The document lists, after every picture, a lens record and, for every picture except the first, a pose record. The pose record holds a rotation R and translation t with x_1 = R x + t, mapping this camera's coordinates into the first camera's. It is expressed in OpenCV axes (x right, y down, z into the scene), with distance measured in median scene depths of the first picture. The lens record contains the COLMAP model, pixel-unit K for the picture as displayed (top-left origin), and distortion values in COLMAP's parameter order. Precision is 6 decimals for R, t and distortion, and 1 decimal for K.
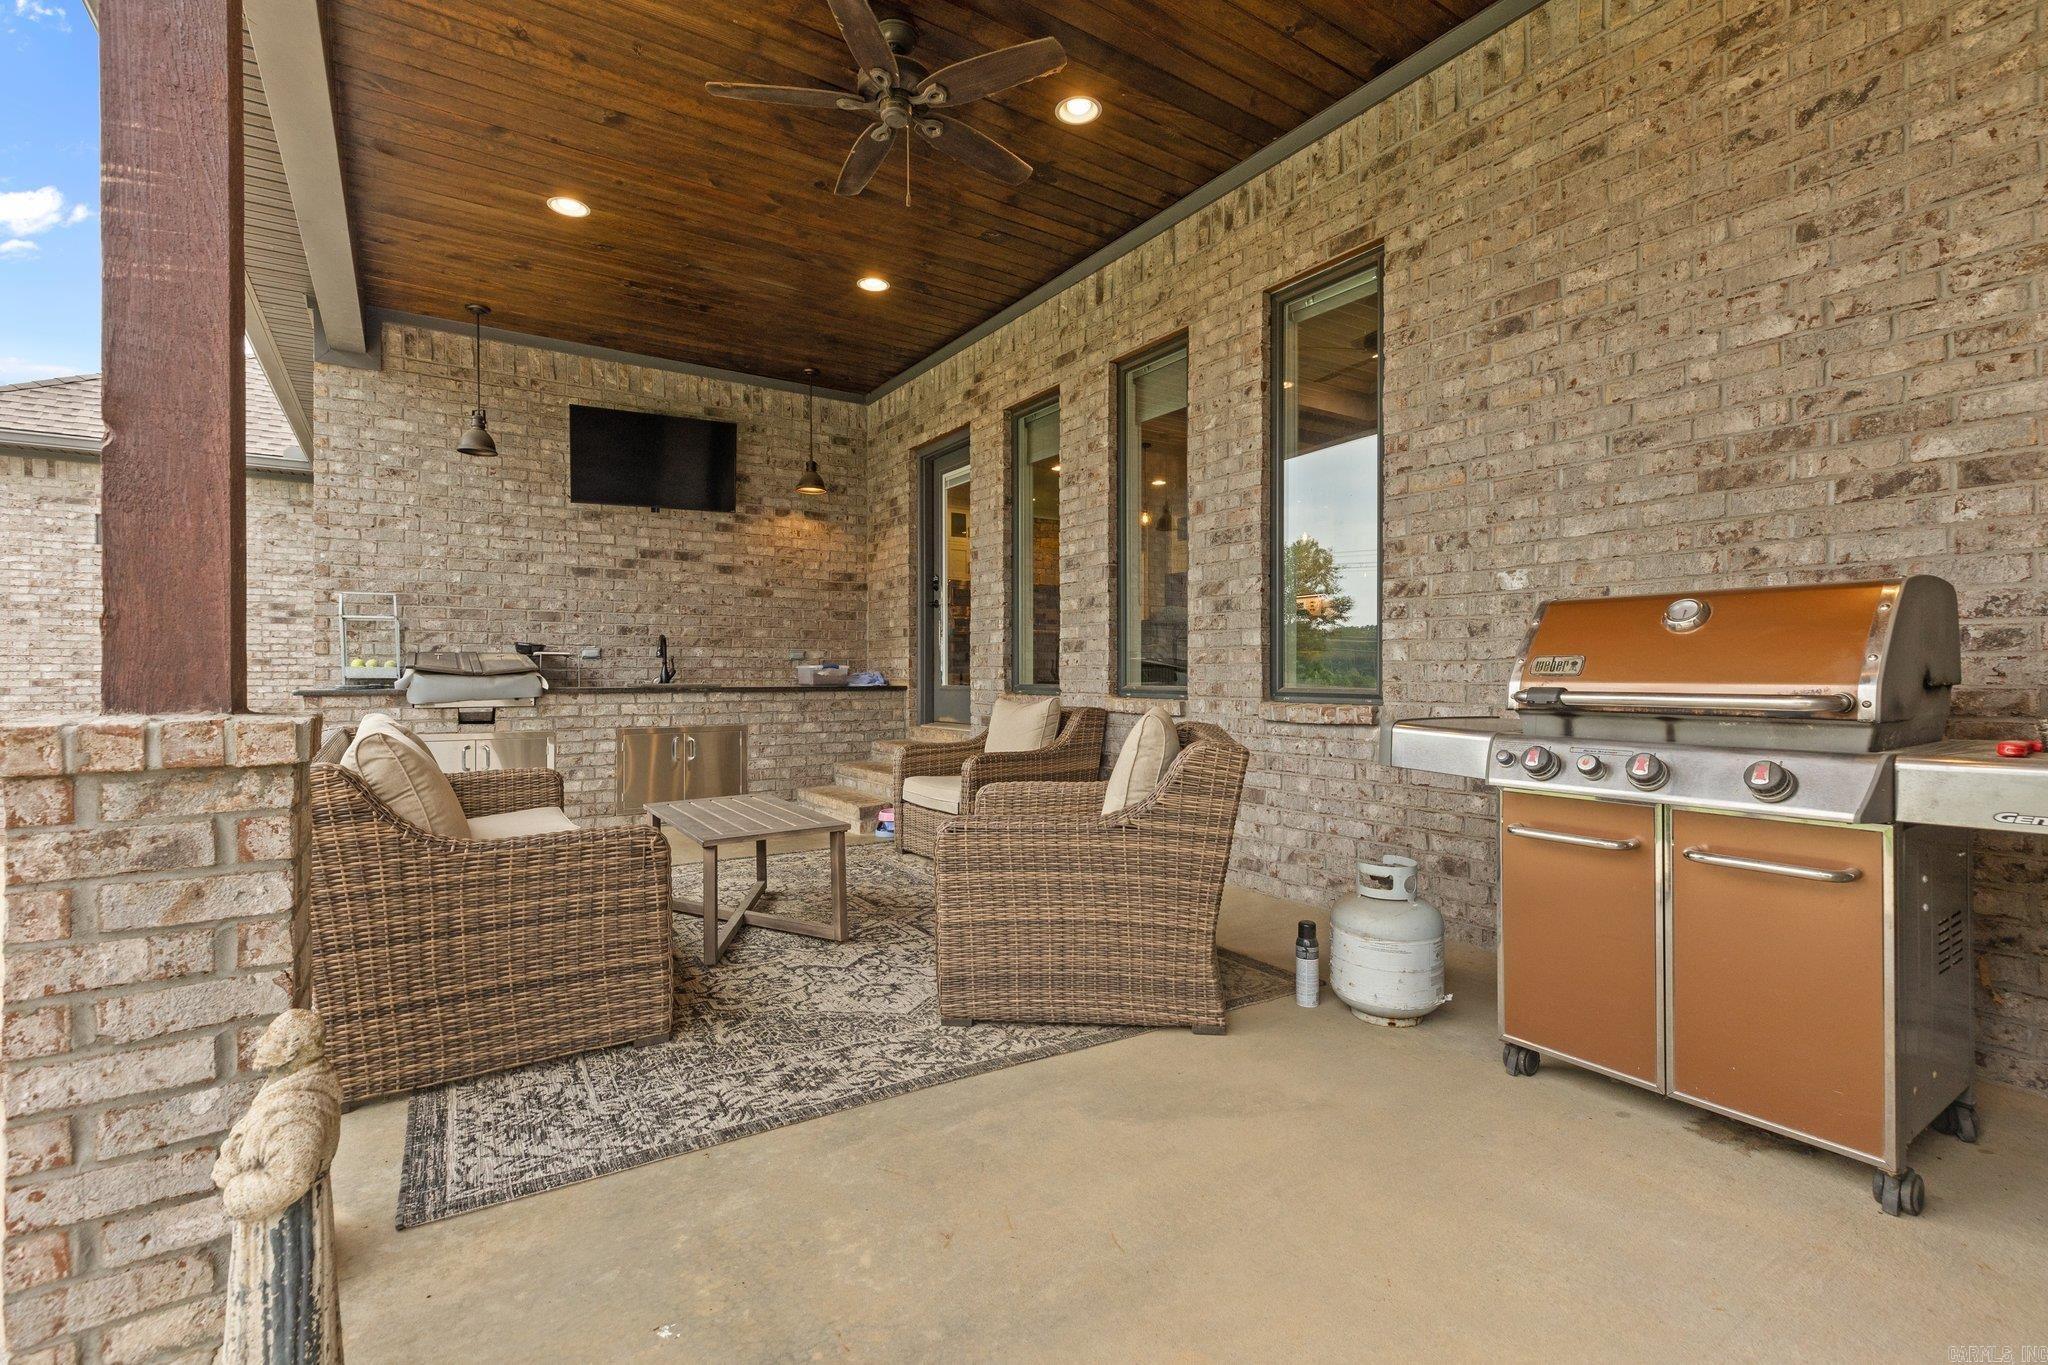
lens RADIAL K [[933.2, 0, 1022.0], [0, 933.2, 671.4], [0, 0, 1]] dist [0.007018, -0.000176]
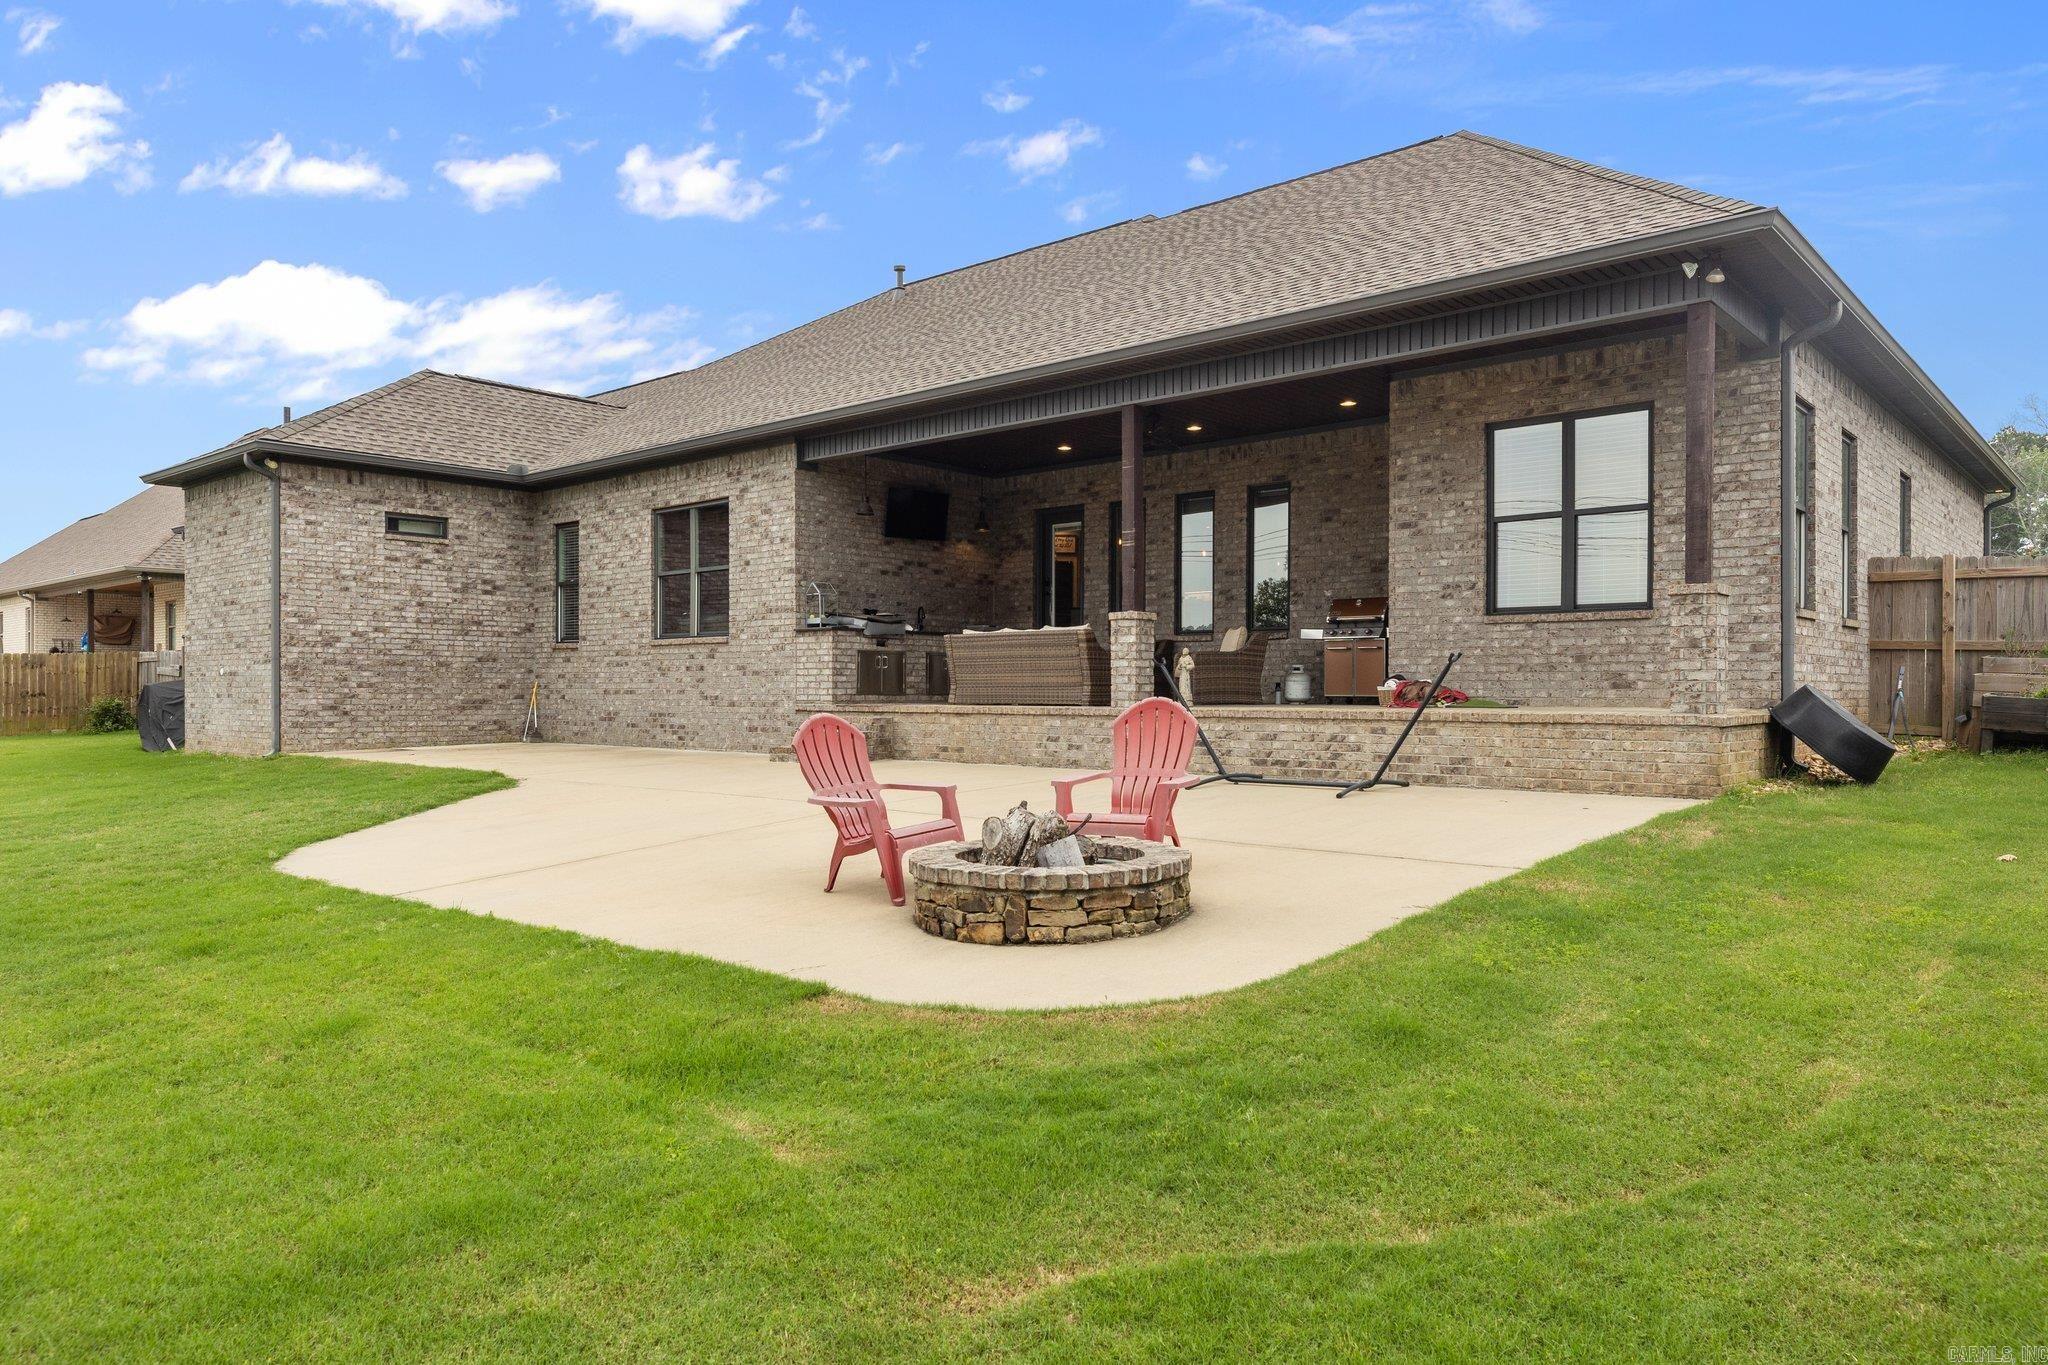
lens RADIAL K [[1368.2, 0, 1024.0], [0, 1368.2, 682.5], [0, 0, 1]] dist [0.006133, 0.000804]
pose [[0.965745, 0.007888, 0.259373, -0.959974], [-0.006241, 0.999955, -0.007172, 0.141928], [-0.259418, 0.005307, 0.965751, -1.844710]]
